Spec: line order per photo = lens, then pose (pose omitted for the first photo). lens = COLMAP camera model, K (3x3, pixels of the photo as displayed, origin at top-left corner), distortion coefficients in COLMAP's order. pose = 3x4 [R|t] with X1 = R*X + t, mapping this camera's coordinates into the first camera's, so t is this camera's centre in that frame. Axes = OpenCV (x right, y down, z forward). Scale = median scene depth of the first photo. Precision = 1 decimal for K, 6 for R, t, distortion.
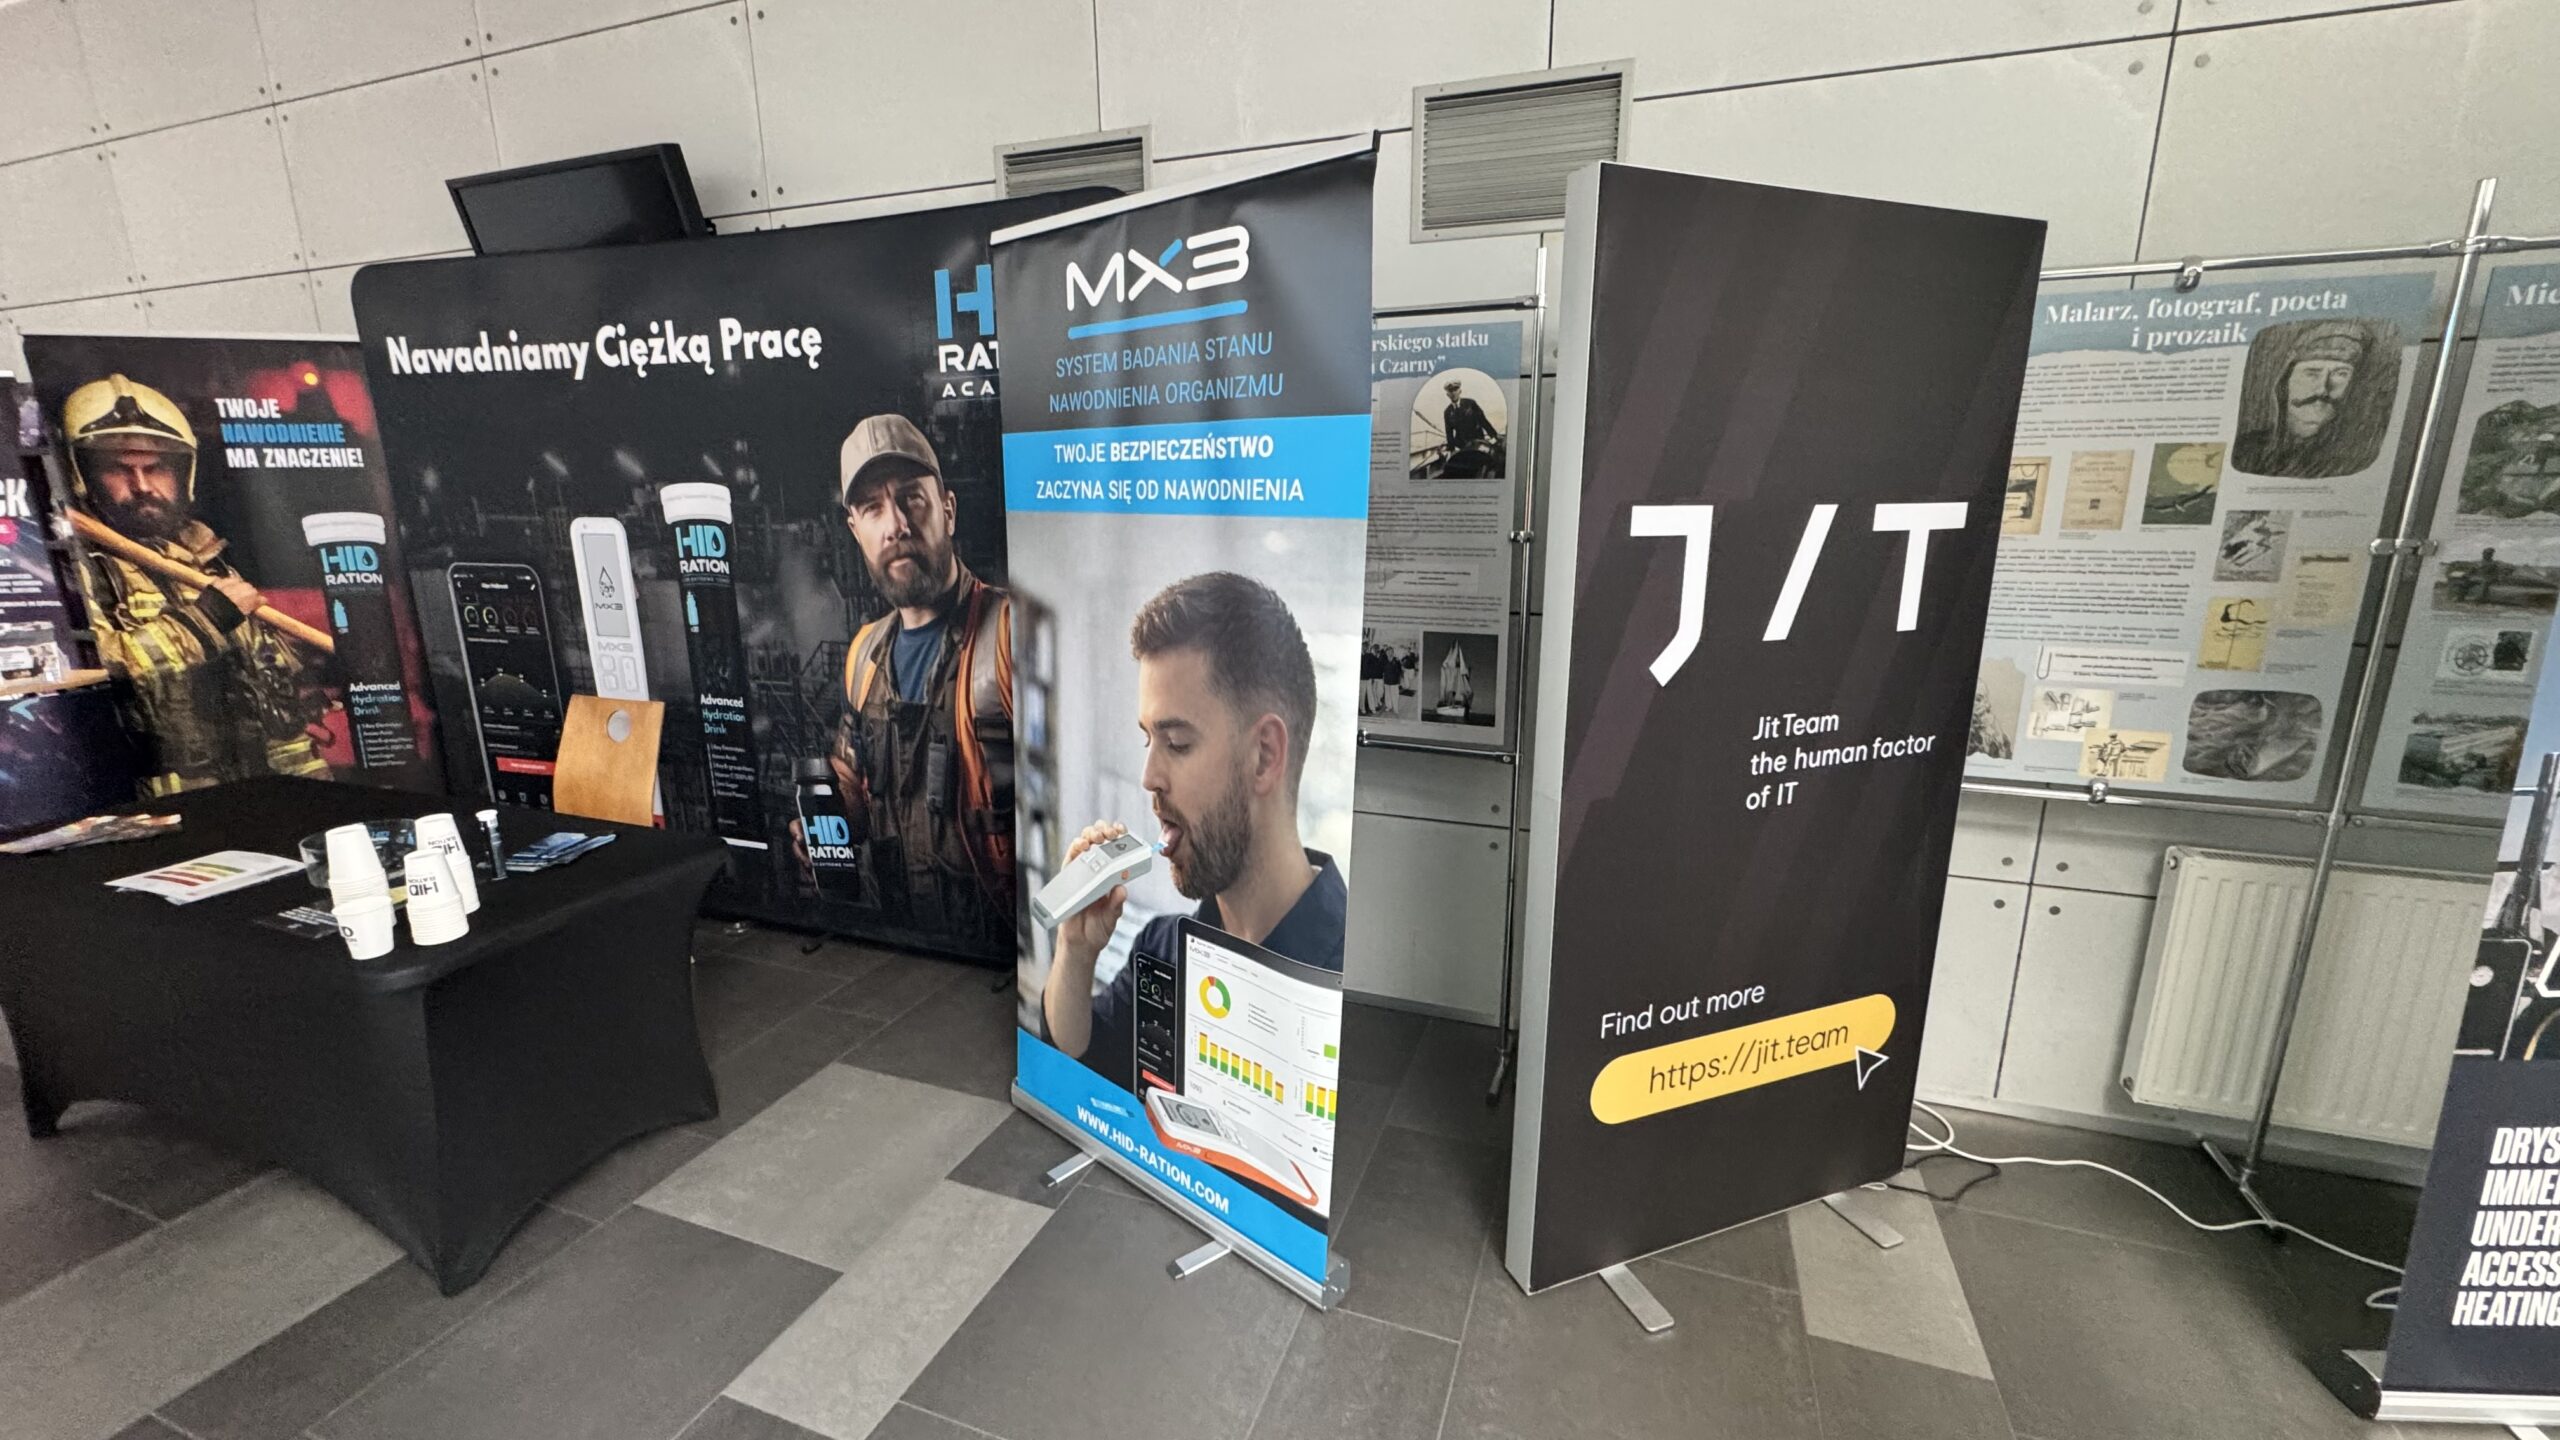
lens RADIAL K [[1008.8, 0, 1285.1], [0, 1008.8, 719.1], [0, 0, 1]] dist [0.002512, 0.000444]
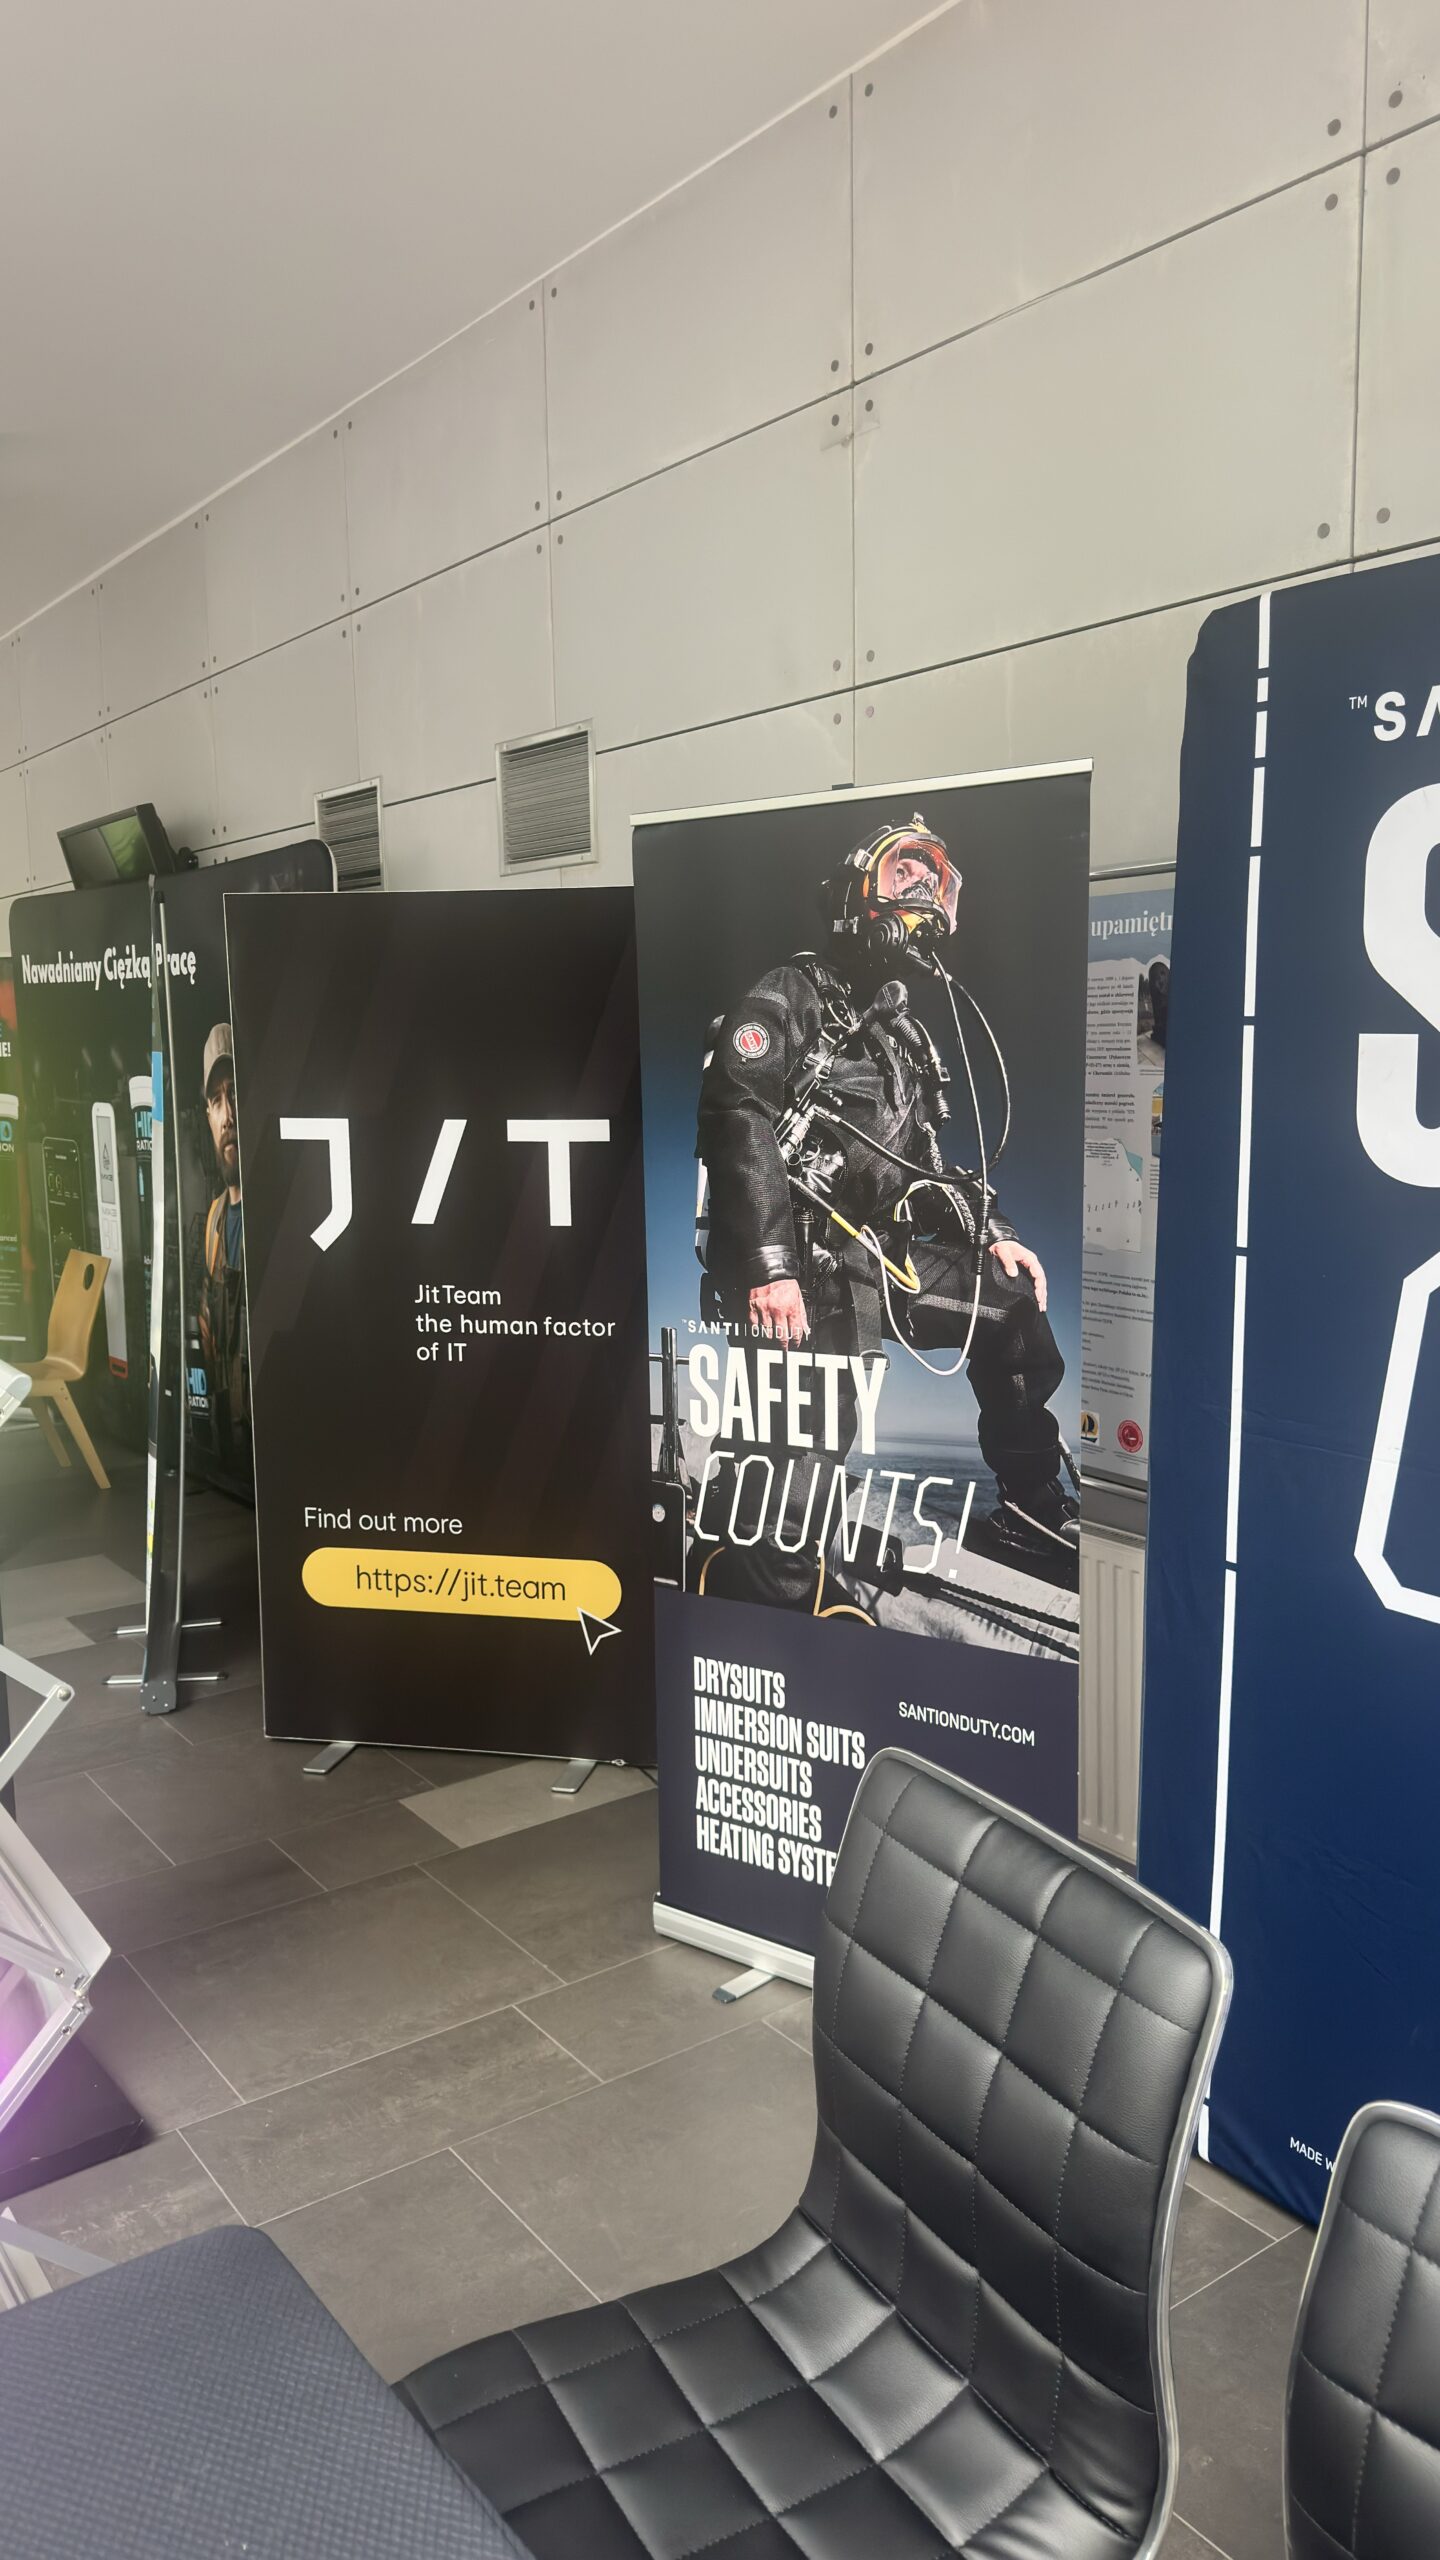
lens RADIAL K [[1822.3, 0, 718.4], [0, 1822.3, 1284.8], [0, 0, 1]] dist [0.141687, -0.000257]
pose [[0.824329, 0.070005, -0.561767, 2.018650], [-0.119616, 0.991459, -0.051972, 0.071017], [0.553330, 0.110038, 0.825662, -0.665081]]
